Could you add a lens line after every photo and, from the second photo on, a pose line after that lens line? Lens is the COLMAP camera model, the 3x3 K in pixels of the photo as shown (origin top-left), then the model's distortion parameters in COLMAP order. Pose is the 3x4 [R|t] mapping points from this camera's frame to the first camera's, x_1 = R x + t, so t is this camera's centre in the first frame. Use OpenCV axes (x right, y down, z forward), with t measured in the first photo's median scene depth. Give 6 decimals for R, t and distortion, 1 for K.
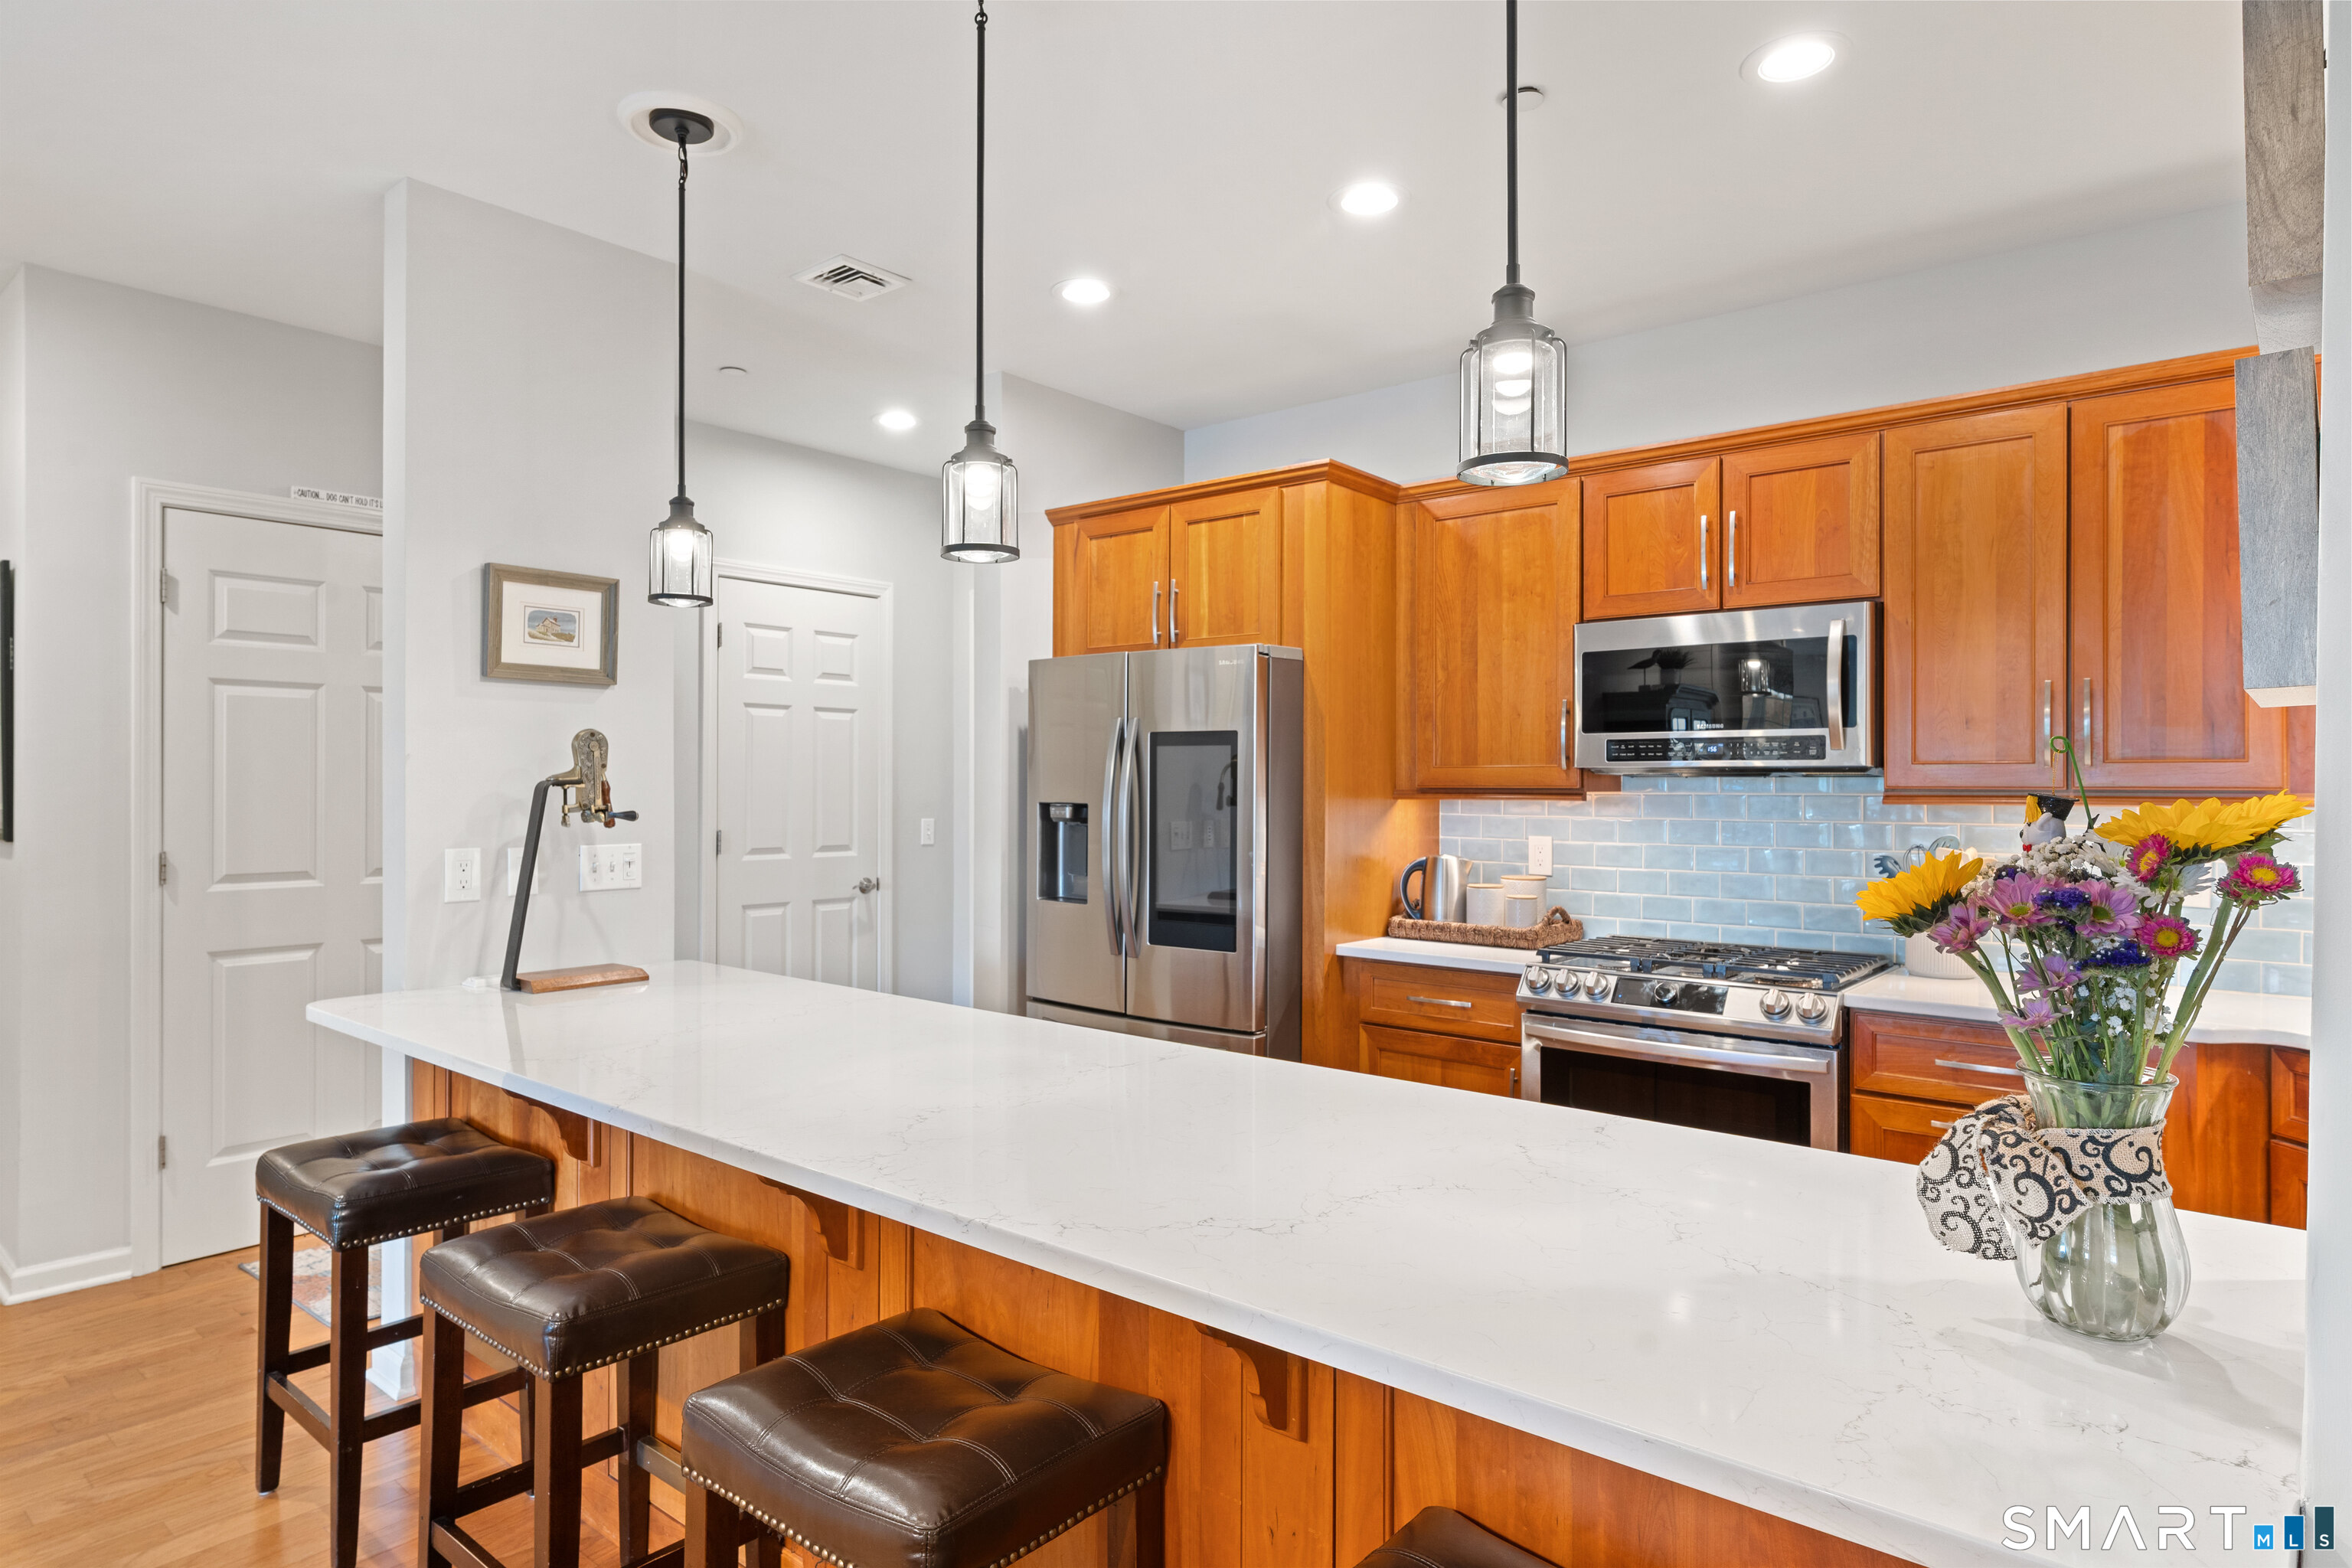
lens RADIAL K [[1329.6, 0, 1170.1], [0, 1329.6, 774.6], [0, 0, 1]] dist [-0.003235, -0.001739]
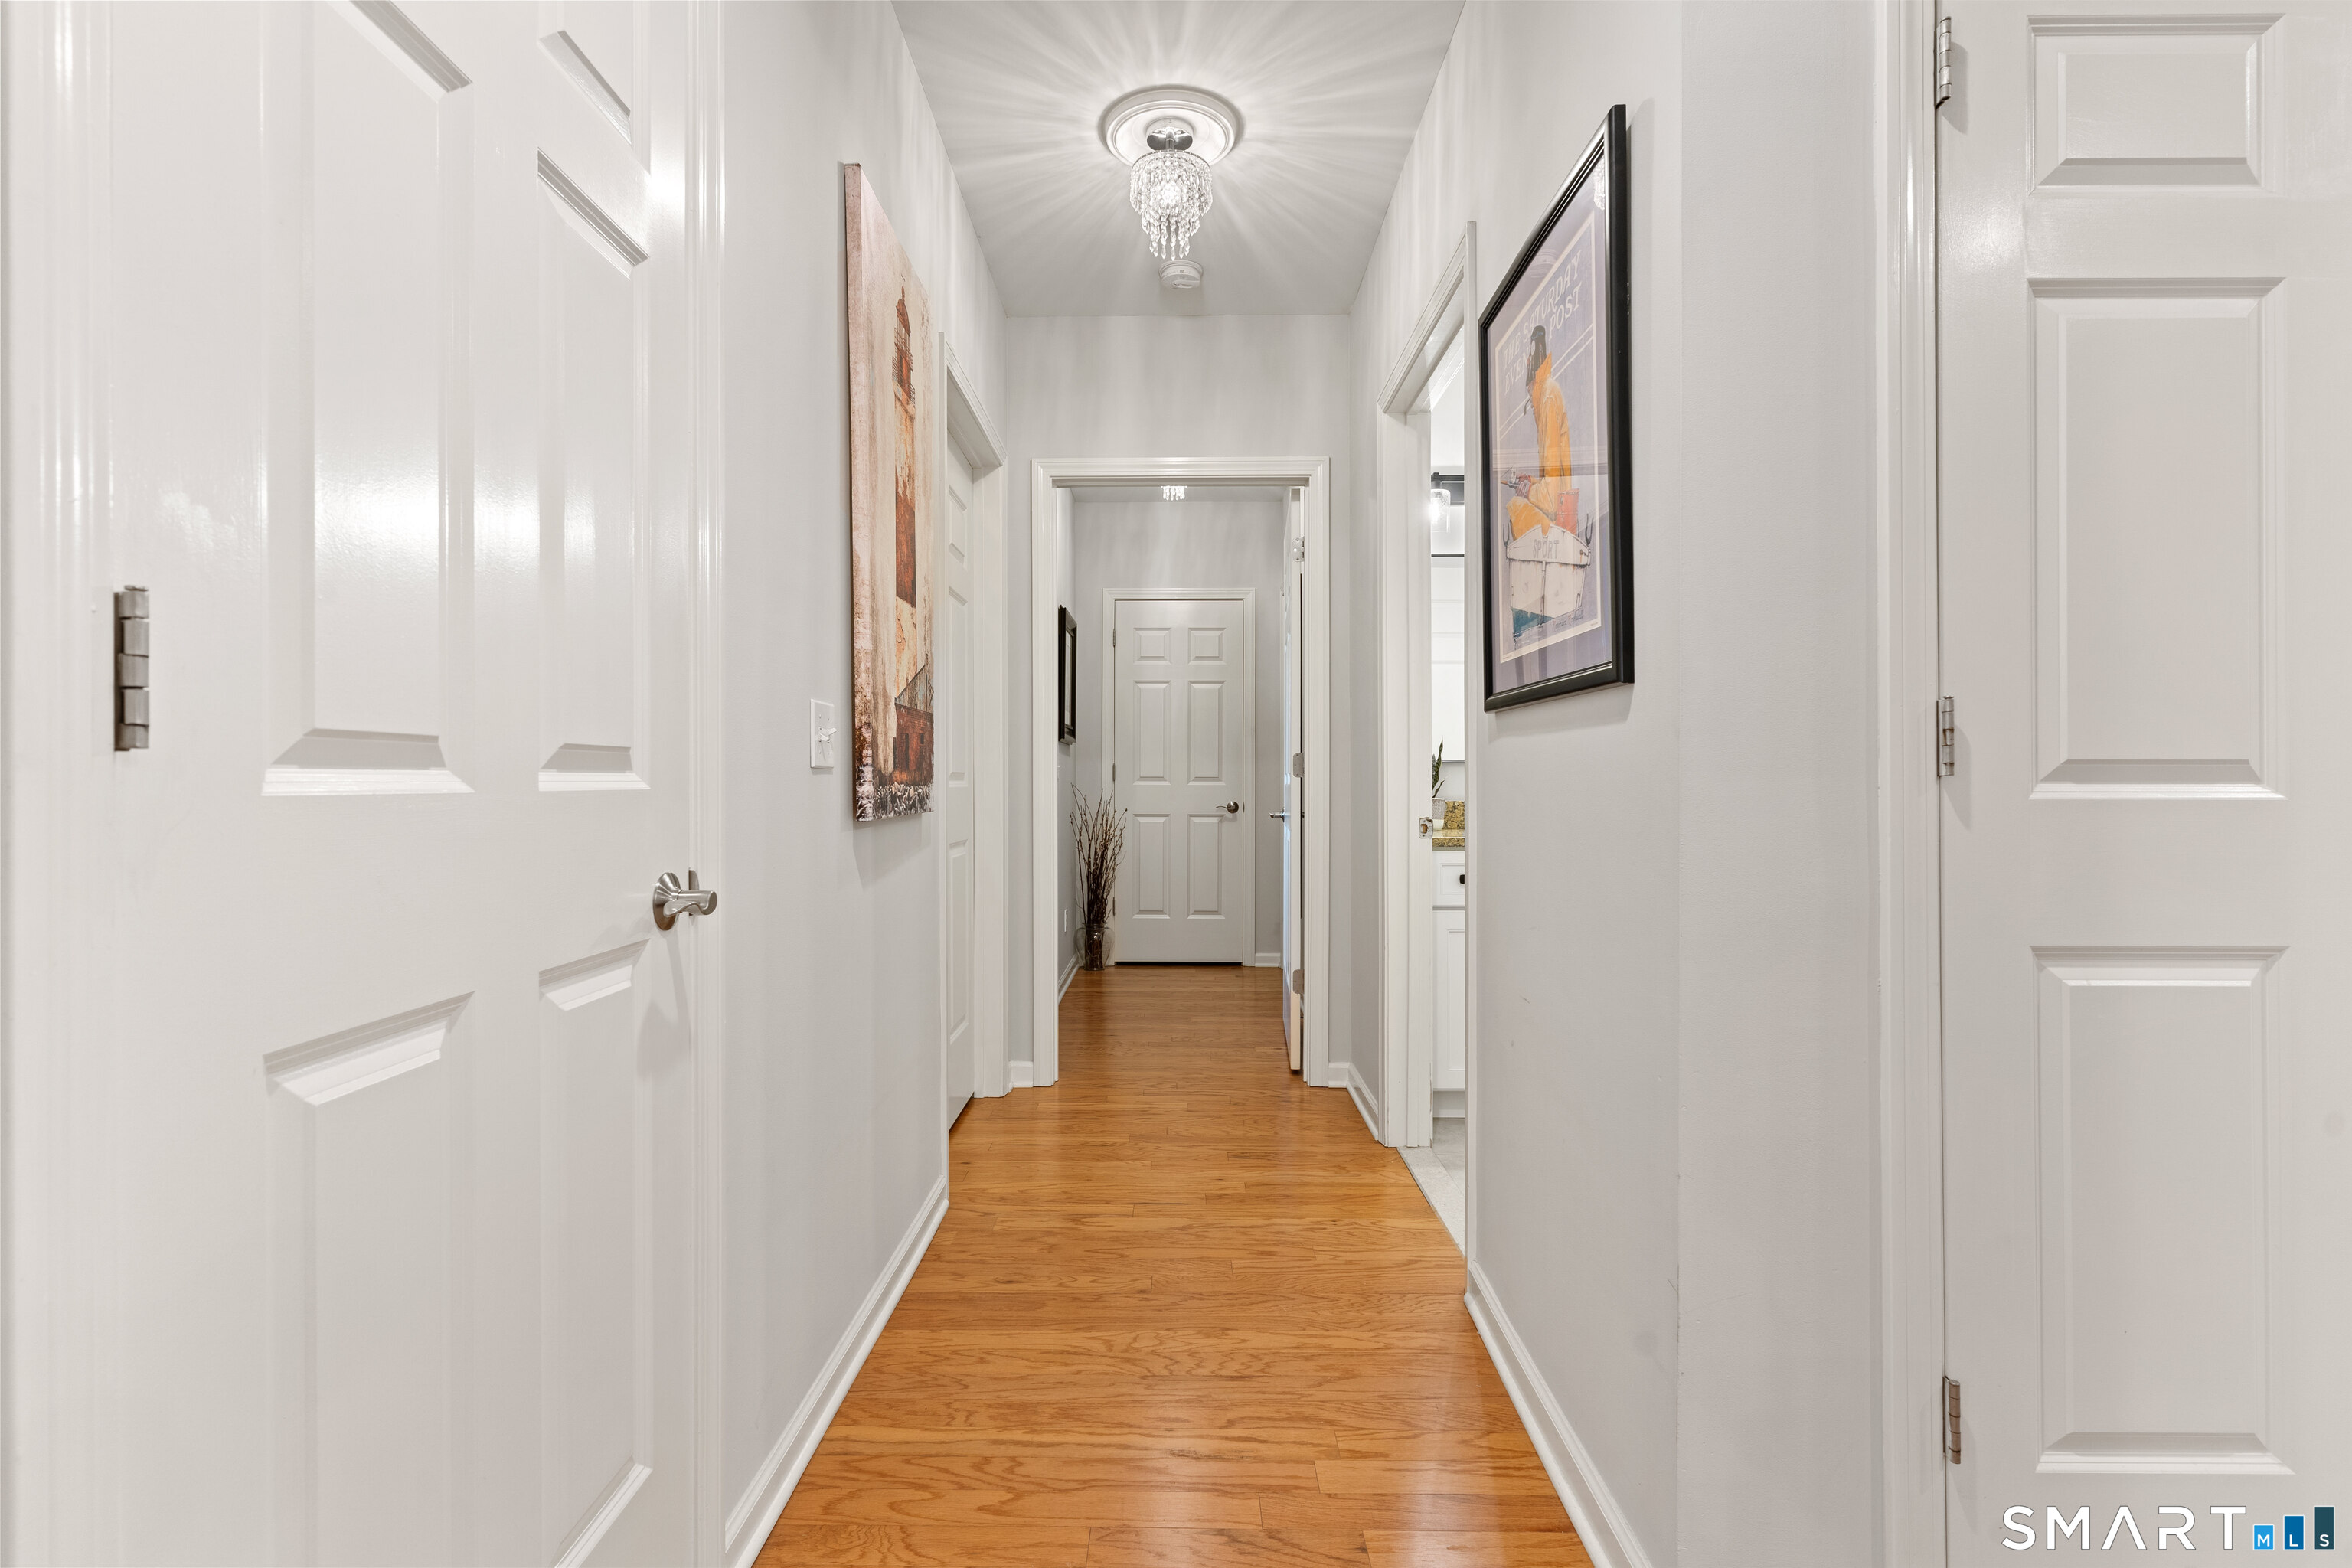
lens RADIAL K [[1115.7, 0, 1160.5], [0, 1115.7, 781.3], [0, 0, 1]] dist [0.000727, -0.000163]
pose [[0.623564, -0.004583, -0.781759, -0.637235], [0.005417, 0.999984, -0.001541, 0.083390], [0.781754, -0.003274, 0.623579, 0.585408]]
